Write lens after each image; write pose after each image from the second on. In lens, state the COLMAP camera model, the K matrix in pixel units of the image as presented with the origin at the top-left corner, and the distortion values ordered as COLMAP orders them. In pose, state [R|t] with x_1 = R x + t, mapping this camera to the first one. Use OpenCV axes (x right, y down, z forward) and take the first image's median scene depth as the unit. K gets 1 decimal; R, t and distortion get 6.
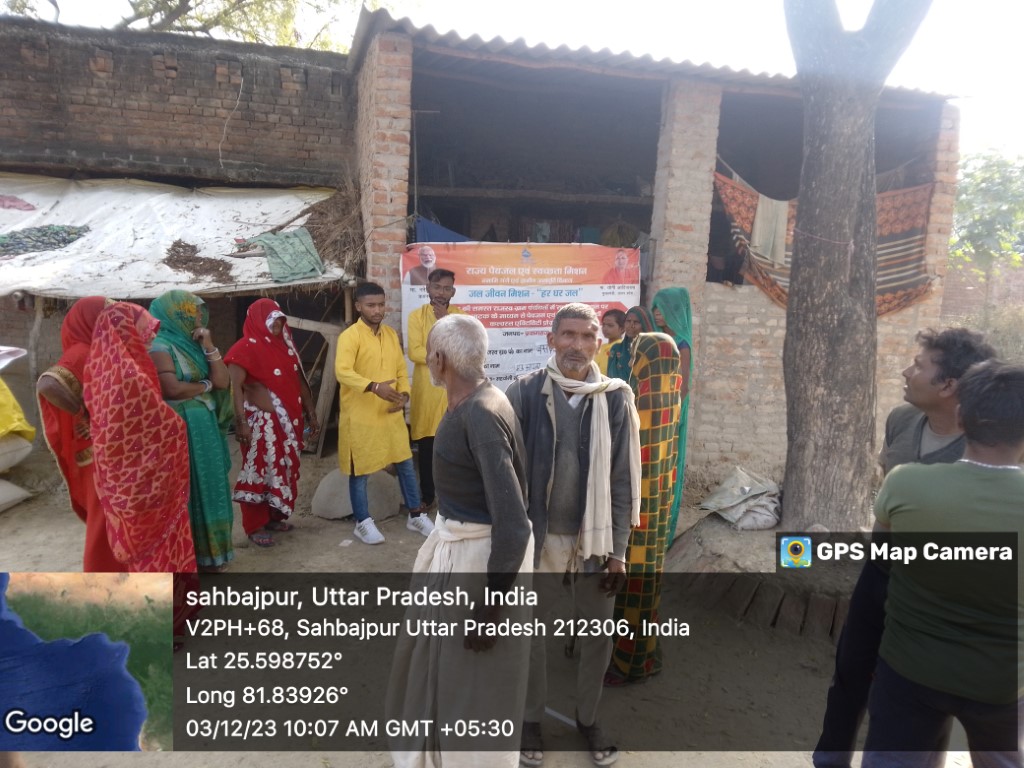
lens RADIAL K [[770.7, 0, 506.2], [0, 770.7, 379.1], [0, 0, 1]] dist [0.064287, -0.109213]
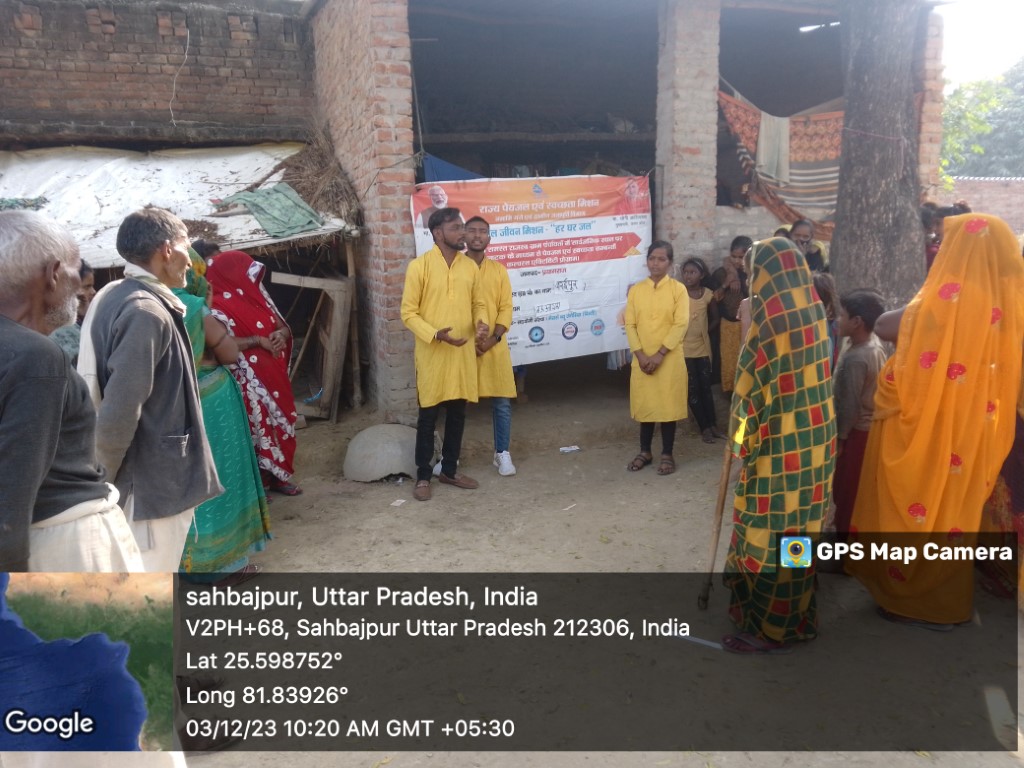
lens RADIAL K [[770.7, 0, 506.2], [0, 770.7, 379.1], [0, 0, 1]] dist [0.064287, -0.109213]
pose [[0.991201, -0.094133, 0.093056, -0.119981], [0.090700, 0.995056, 0.040465, 0.029362], [-0.096405, -0.031669, 0.994838, 0.046073]]
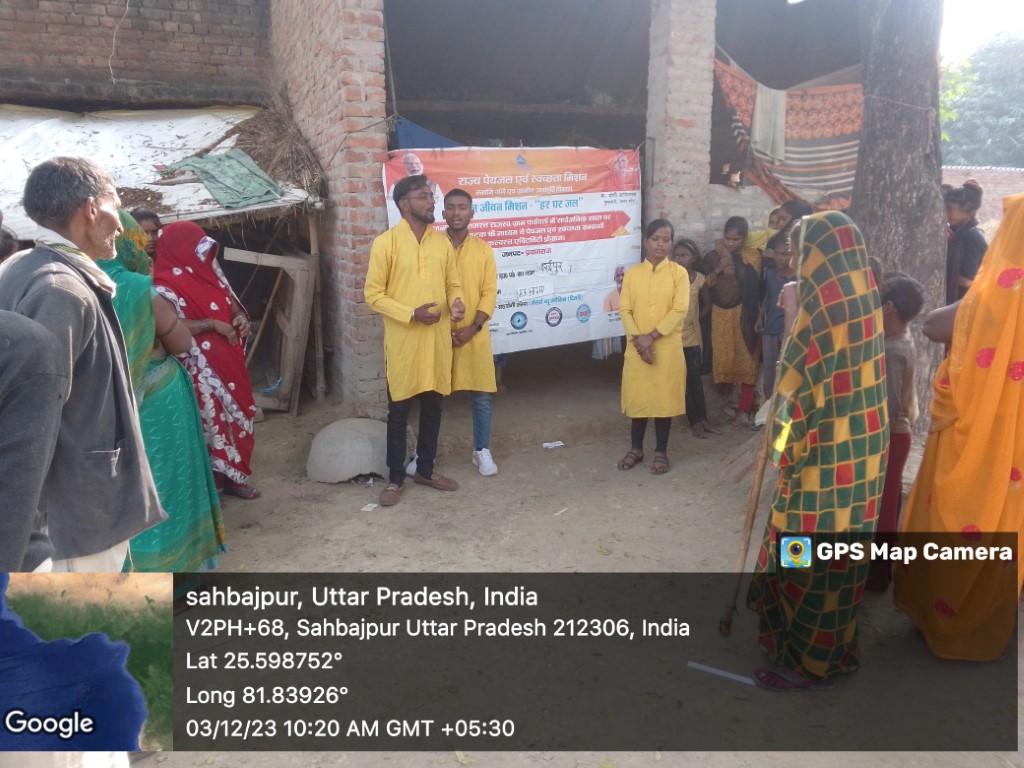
lens RADIAL K [[765.3, 0, 508.6], [0, 765.3, 387.2], [0, 0, 1]] dist [0.065061, -0.105524]
pose [[0.984325, -0.093257, 0.149690, -0.137918], [0.082264, 0.993551, 0.078036, 0.023220], [-0.156002, -0.064499, 0.985649, 0.128672]]
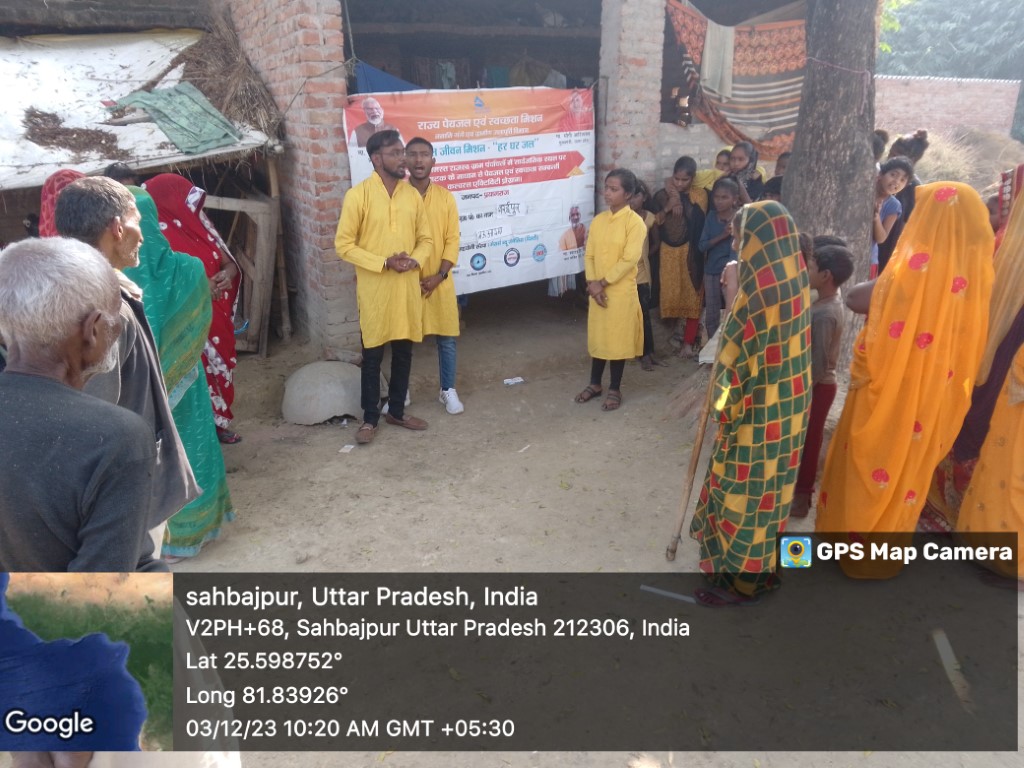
lens RADIAL K [[764.2, 0, 511.4], [0, 764.2, 399.4], [0, 0, 1]] dist [0.062647, -0.101195]
pose [[0.968905, -0.134498, 0.207686, -0.161905], [0.087053, 0.970993, 0.222696, -0.023555], [-0.231613, -0.197692, 0.952509, 0.085024]]
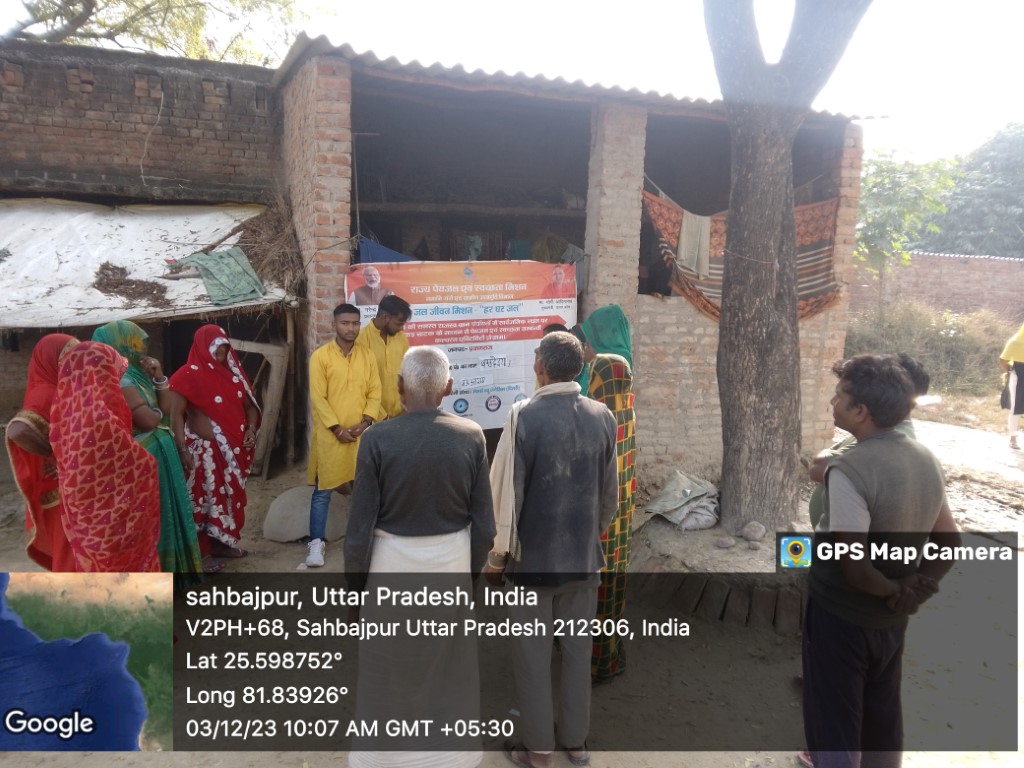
lens RADIAL K [[768.4, 0, 512.0], [0, 768.4, 384.0], [0, 0, 1]] dist [0.064295, -0.112115]
pose [[0.992875, -0.035729, 0.113679, -0.036785], [0.035022, 0.999353, 0.008214, -0.018818], [-0.113899, -0.004175, 0.993484, -0.023209]]
